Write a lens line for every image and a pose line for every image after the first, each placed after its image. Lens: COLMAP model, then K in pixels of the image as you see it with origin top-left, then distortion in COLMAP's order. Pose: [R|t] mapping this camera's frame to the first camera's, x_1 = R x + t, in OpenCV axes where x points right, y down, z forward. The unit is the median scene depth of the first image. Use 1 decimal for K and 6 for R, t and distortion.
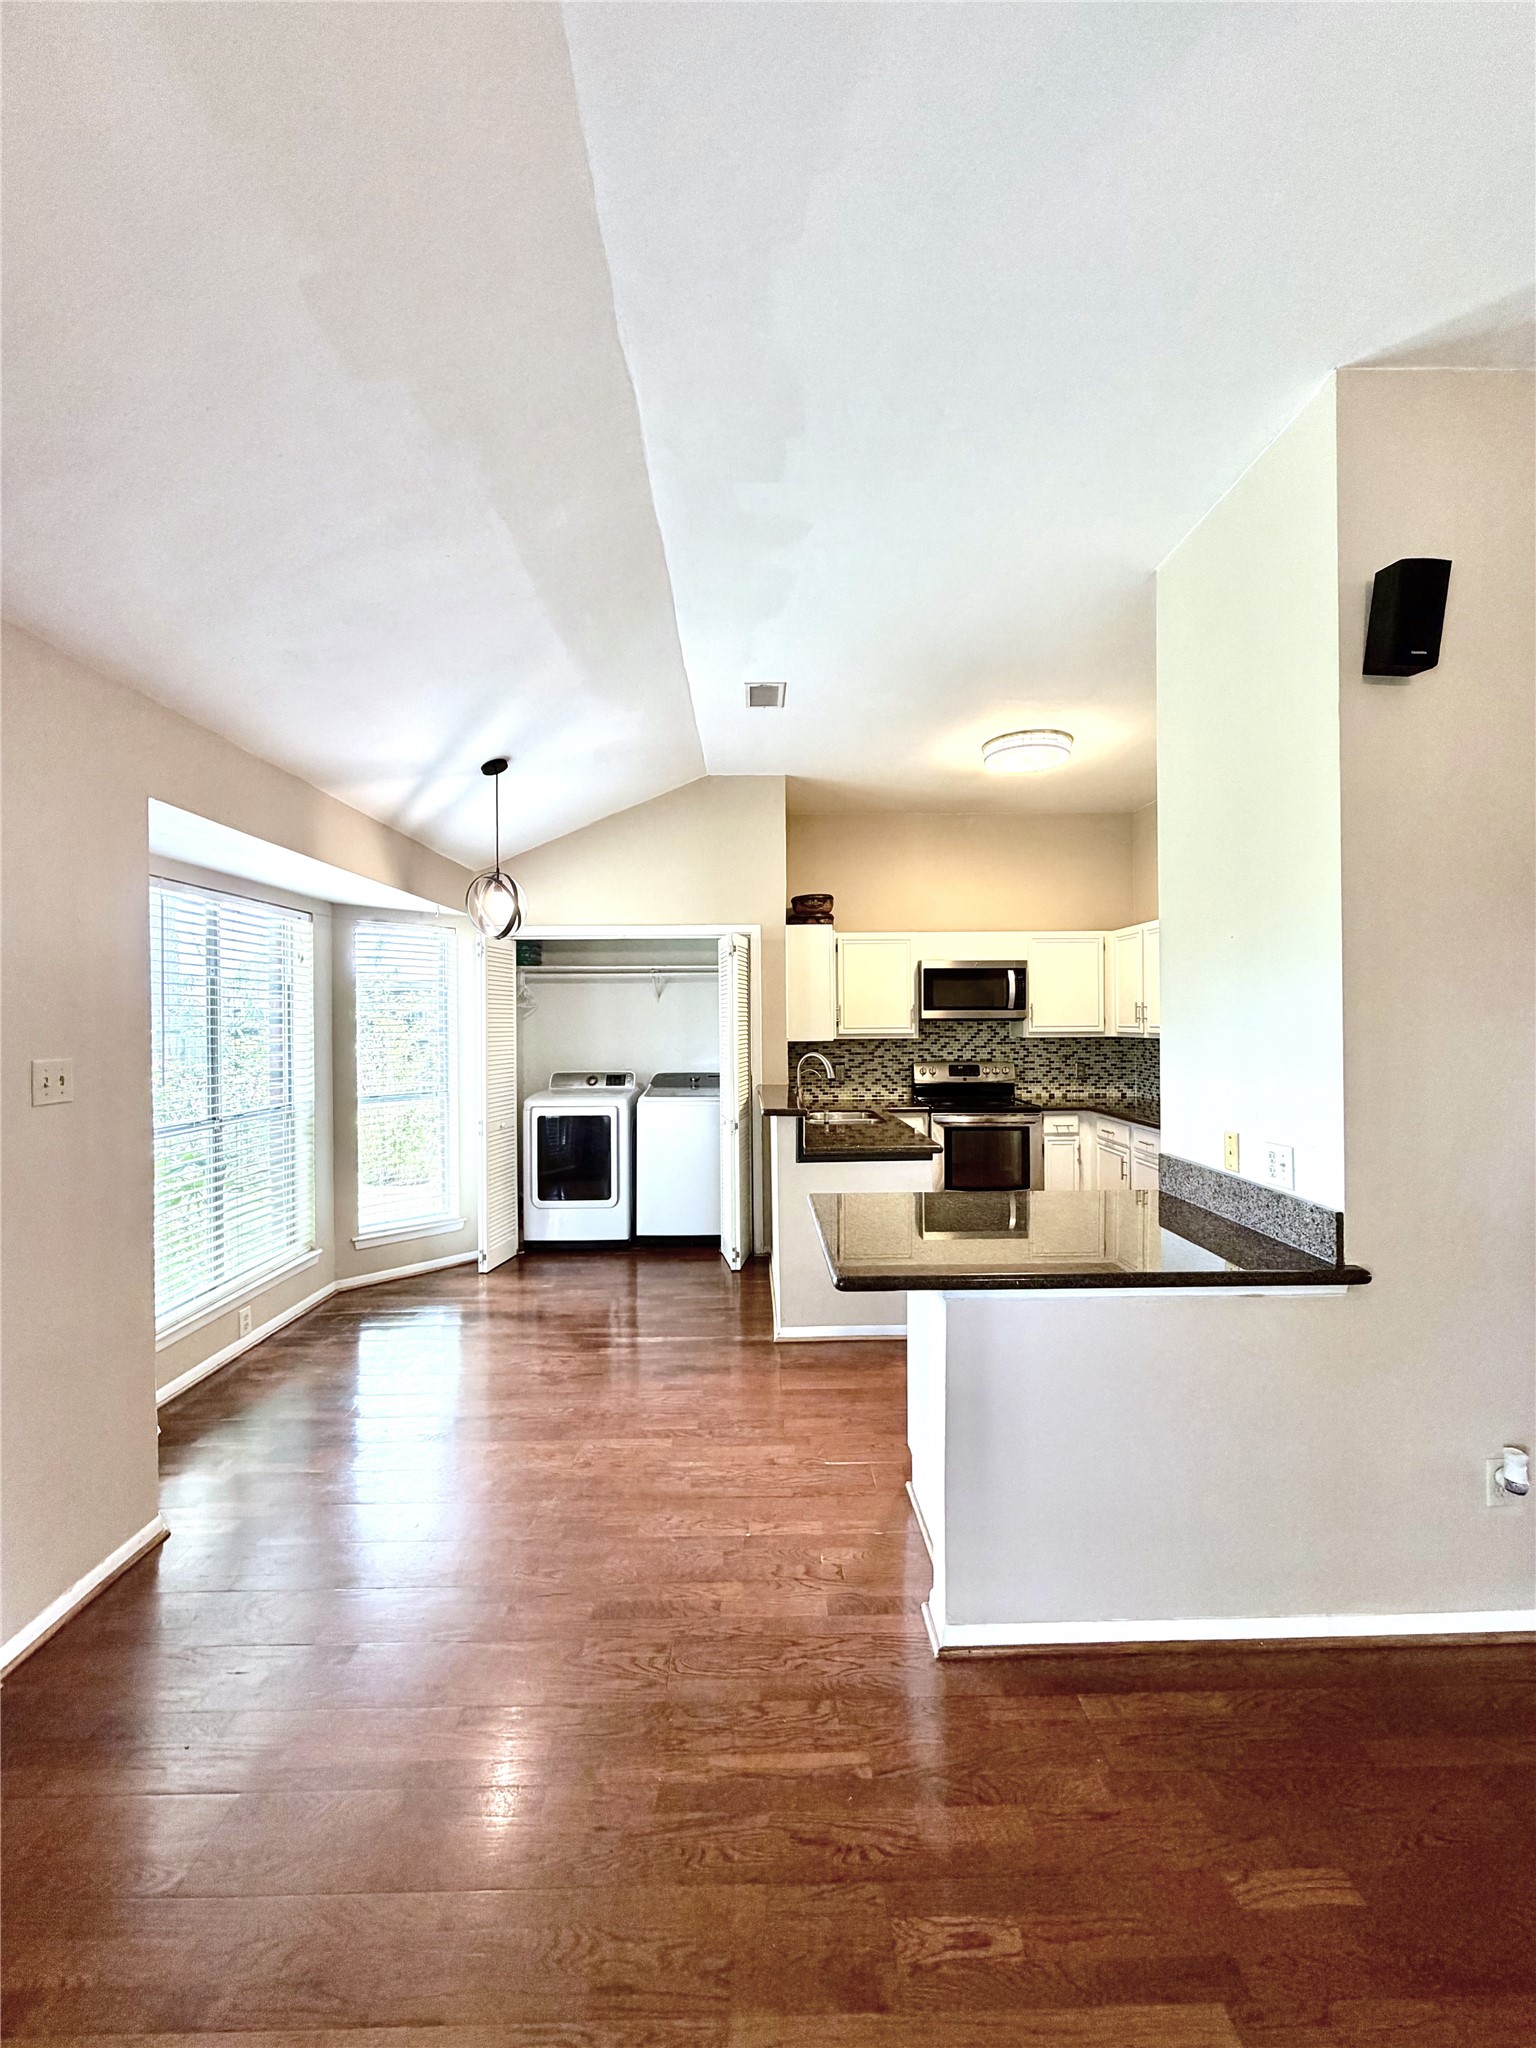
lens RADIAL K [[817.0, 0, 768.0], [0, 817.0, 1024.0], [0, 0, 1]] dist [0.000620, -0.000027]
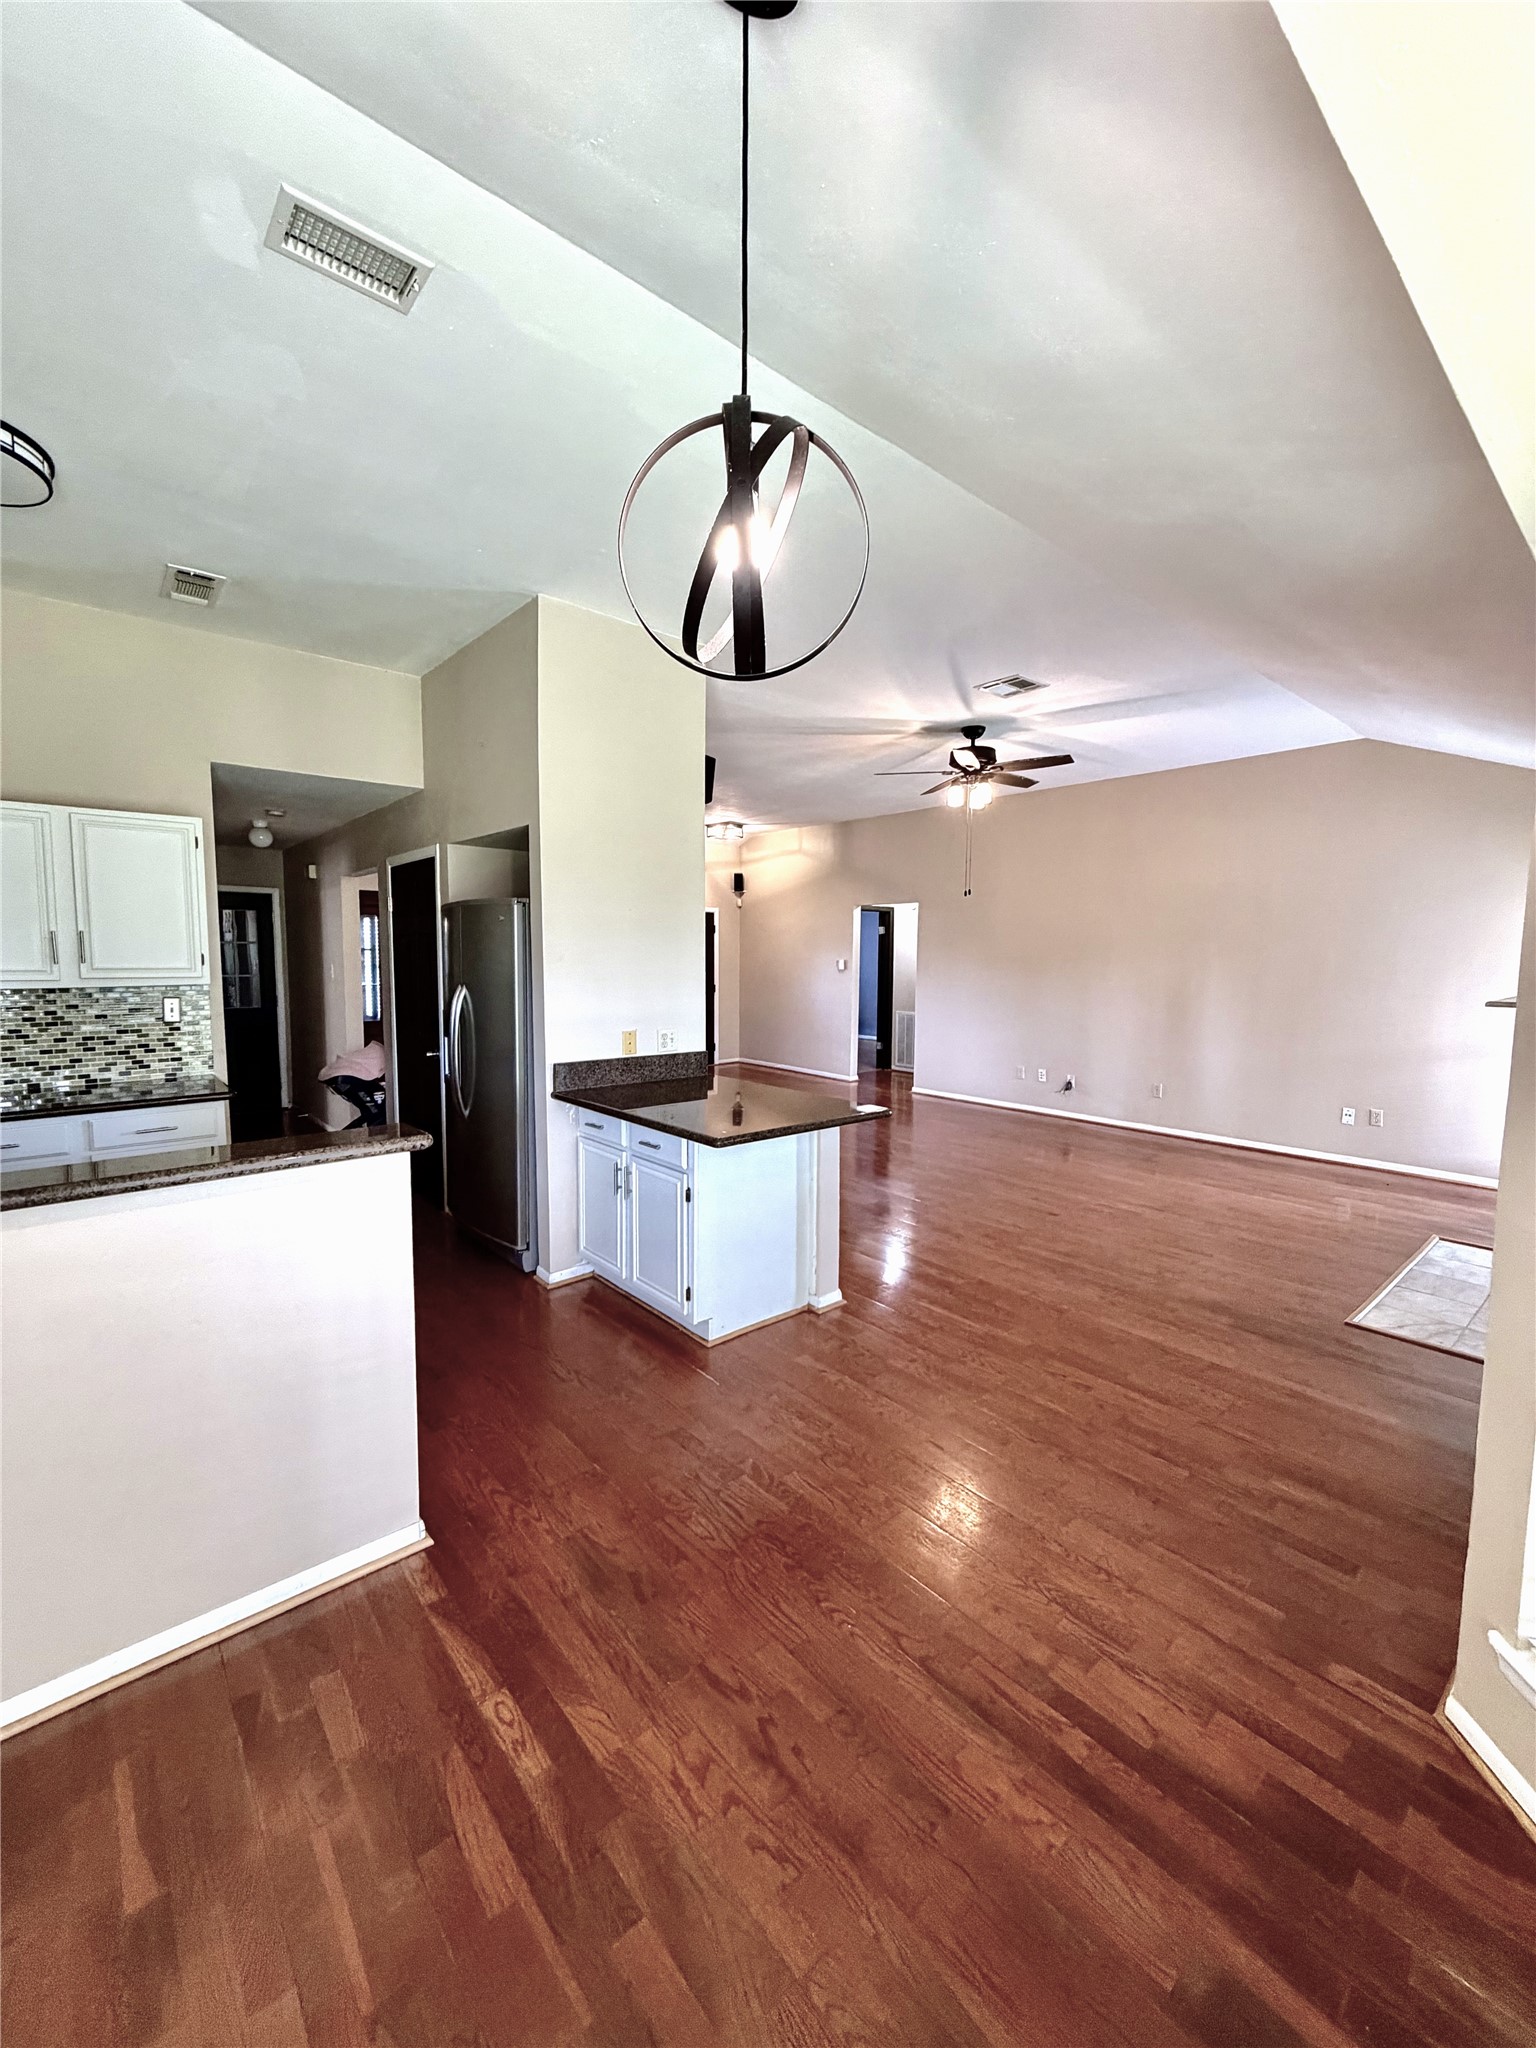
lens RADIAL K [[820.9, 0, 765.6], [0, 820.9, 1019.9], [0, 0, 1]] dist [0.000040, -0.000117]
pose [[-0.643458, -0.053881, 0.763583, -0.886054], [-0.001790, 0.997623, 0.068887, -0.002439], [-0.765479, 0.042959, -0.642025, 1.905323]]
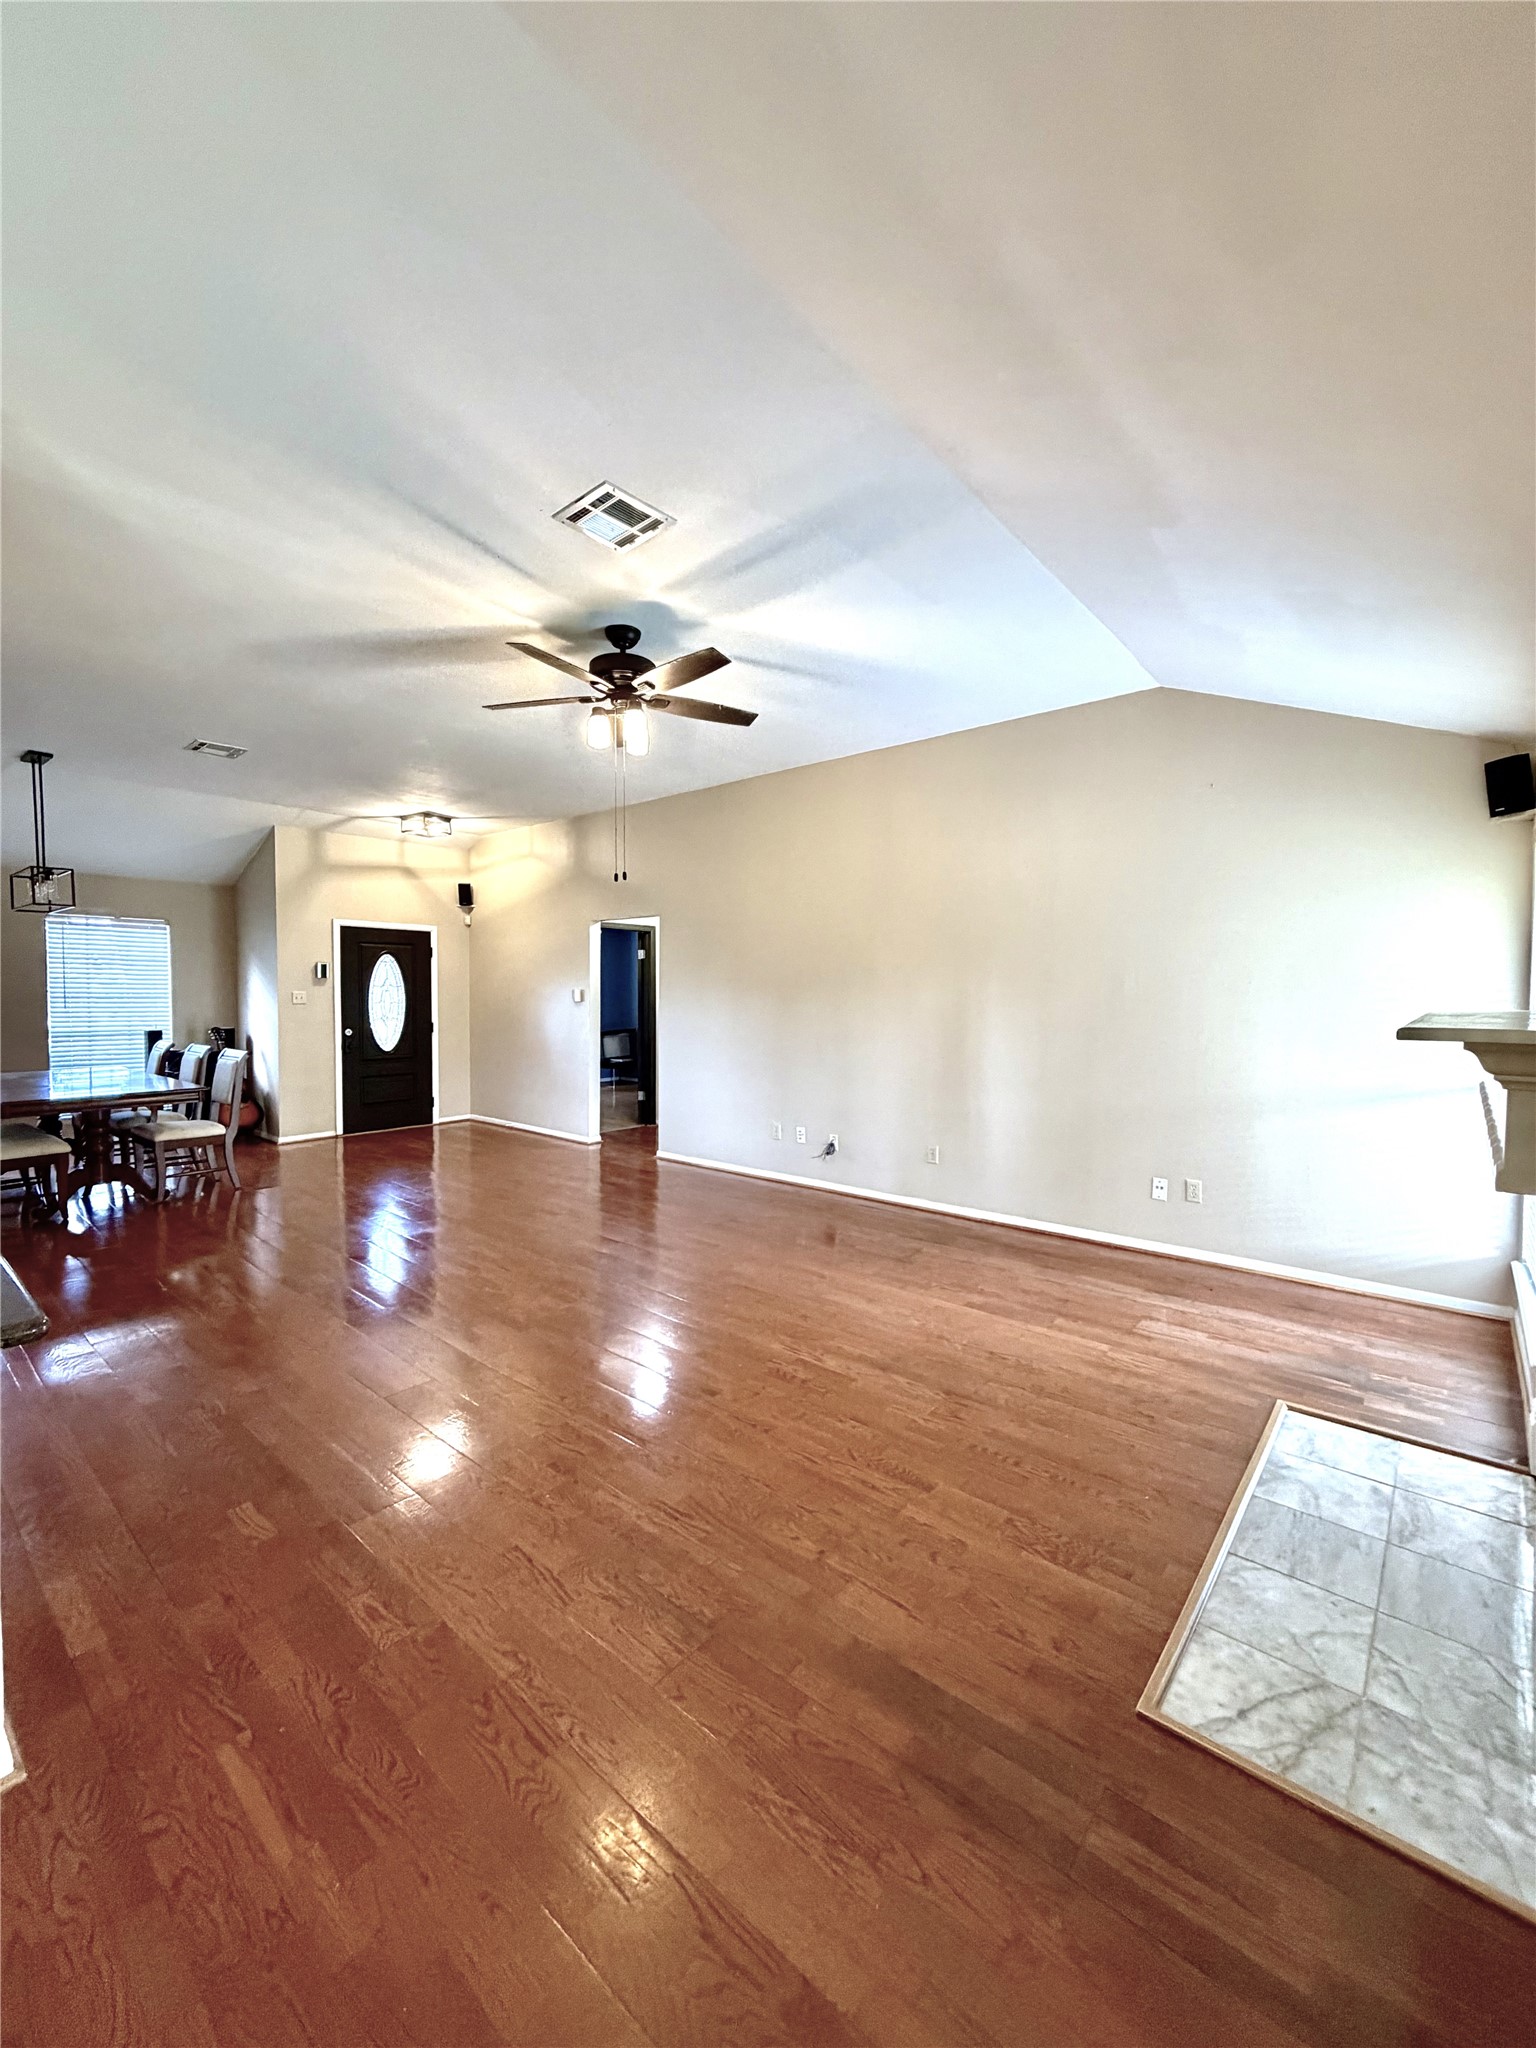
lens RADIAL K [[817.0, 0, 768.0], [0, 817.0, 1024.0], [0, 0, 1]] dist [0.000620, -0.000027]
pose [[-0.754410, -0.014365, 0.656246, -0.670628], [0.002513, 0.999690, 0.024772, 0.038325], [-0.656398, 0.020338, -0.754140, 0.905897]]
